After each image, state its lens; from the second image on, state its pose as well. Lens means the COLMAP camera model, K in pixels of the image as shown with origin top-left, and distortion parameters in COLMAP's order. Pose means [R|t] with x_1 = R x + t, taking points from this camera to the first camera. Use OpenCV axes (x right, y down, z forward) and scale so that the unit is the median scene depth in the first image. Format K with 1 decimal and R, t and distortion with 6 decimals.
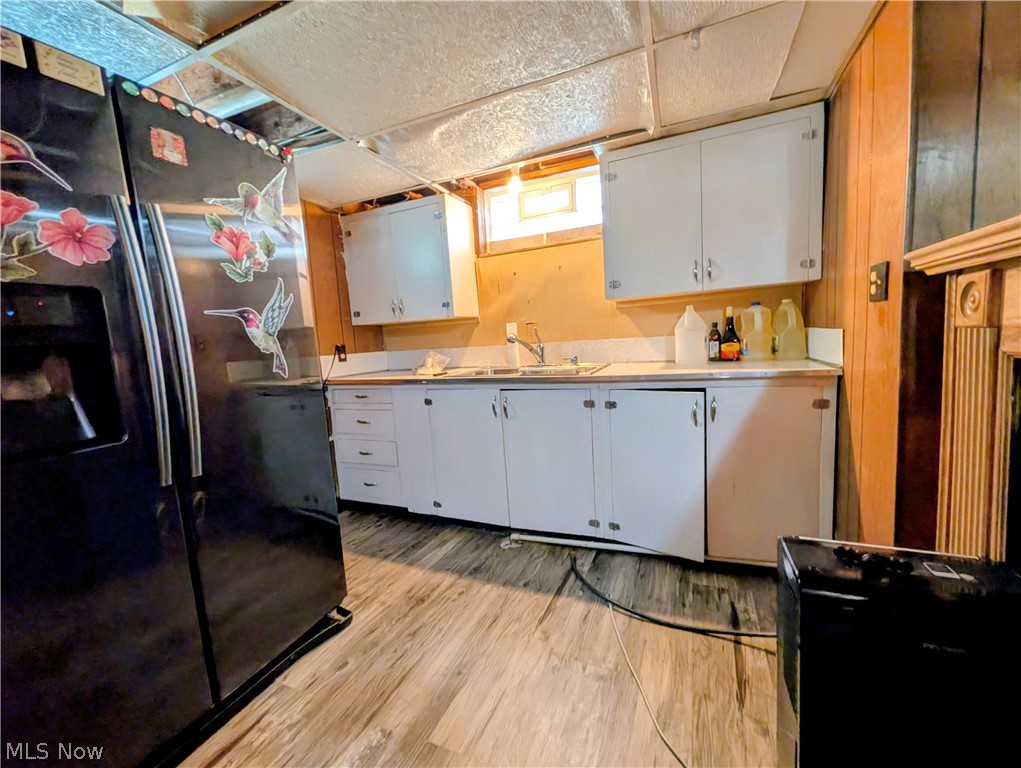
lens RADIAL K [[412.4, 0, 510.5], [0, 412.4, 384.0], [0, 0, 1]] dist [-0.000504, 0.000132]
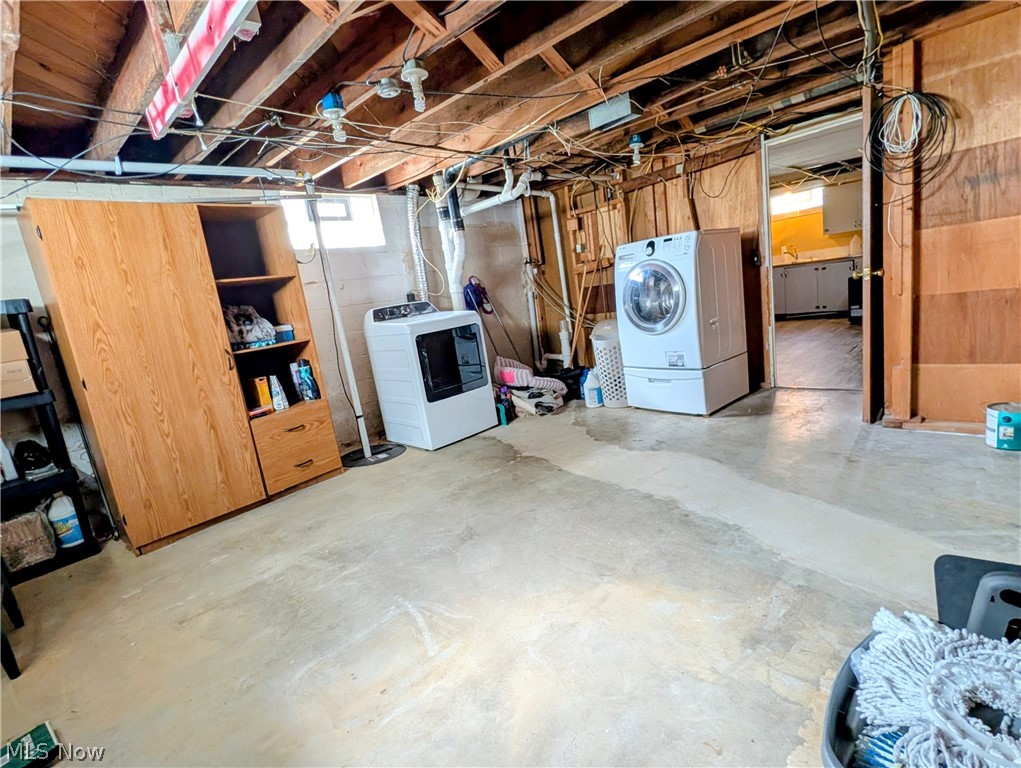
lens RADIAL K [[500.0, 0, 510.5], [0, 500.0, 384.0], [0, 0, 1]] dist [-0.000340, -0.000098]
pose [[0.934950, -0.002733, -0.354768, -0.575148], [0.044067, 0.993121, 0.108484, 0.352844], [0.352031, -0.117060, 0.928639, -3.106973]]
